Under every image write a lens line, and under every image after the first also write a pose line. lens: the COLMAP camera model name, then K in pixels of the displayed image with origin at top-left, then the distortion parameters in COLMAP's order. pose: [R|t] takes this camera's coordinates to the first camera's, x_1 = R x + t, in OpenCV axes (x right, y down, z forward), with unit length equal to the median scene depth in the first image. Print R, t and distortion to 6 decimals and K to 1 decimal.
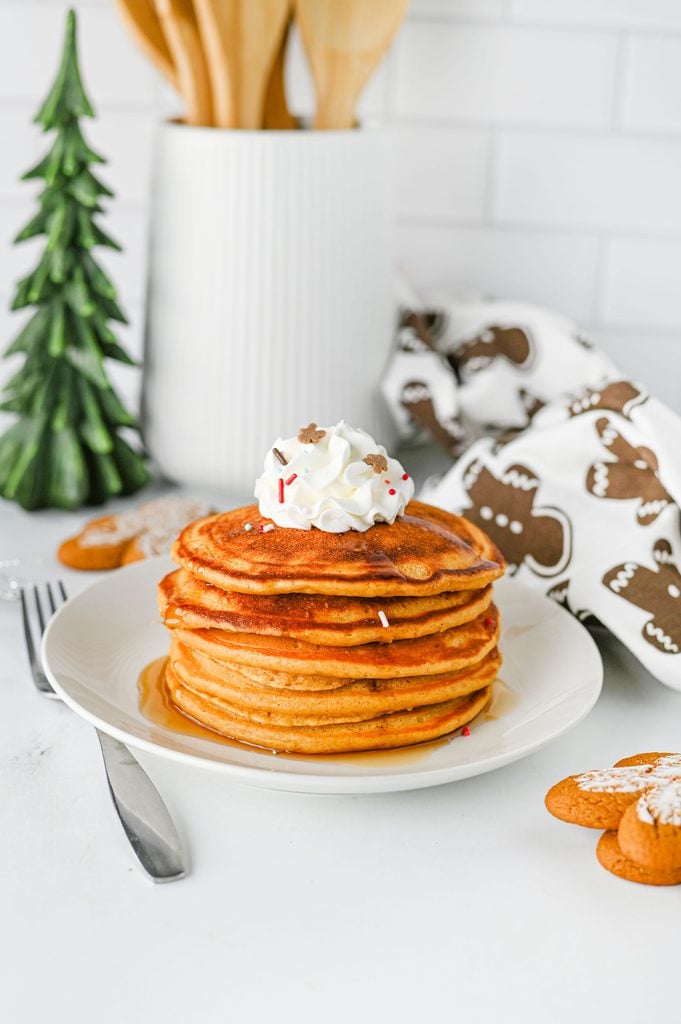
lens RADIAL K [[1645.0, 0, 340.5], [0, 1645.0, 512.0], [0, 0, 1]] dist [-0.127459, -0.107625]
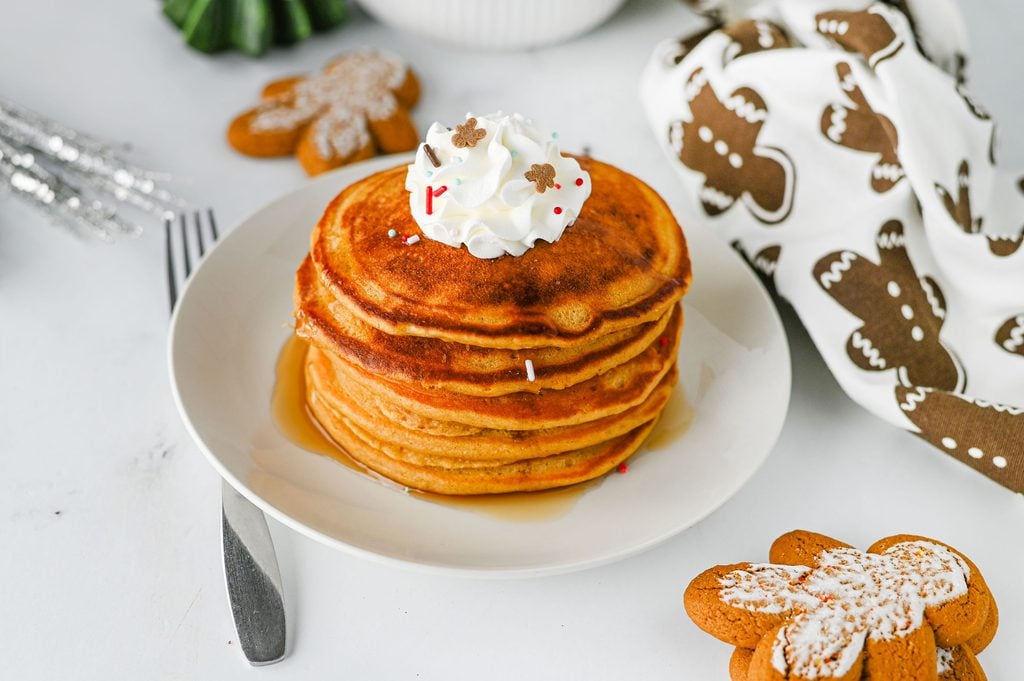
lens RADIAL K [[1645.0, 0, 512.0], [0, 1645.0, 340.5], [0, 0, 1]] dist [-0.127459, -0.107625]
pose [[0.992298, 0.091030, -0.084014, 0.087816], [-0.052799, 0.924334, 0.377915, -0.278183], [0.112059, -0.370568, 0.922021, 0.185740]]
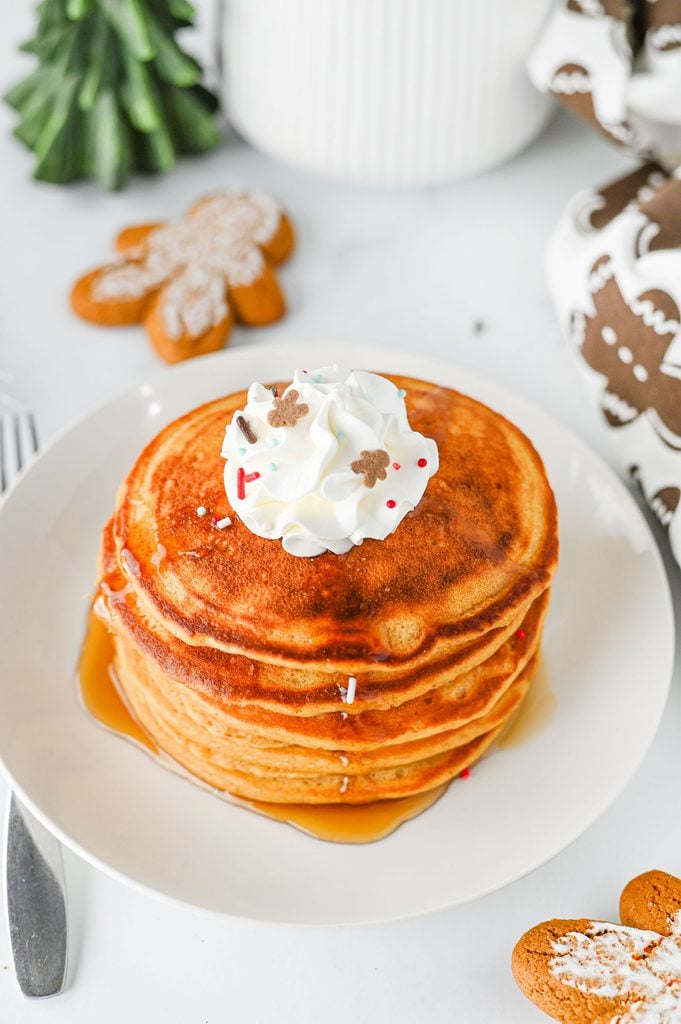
lens RADIAL K [[1645.0, 0, 340.5], [0, 1645.0, 512.0], [0, 0, 1]] dist [-0.127459, -0.107625]
pose [[0.973742, 0.154494, -0.167209, 0.134034], [-0.043647, 0.847548, 0.528921, -0.398930], [0.223433, -0.507734, 0.832036, 0.401213]]
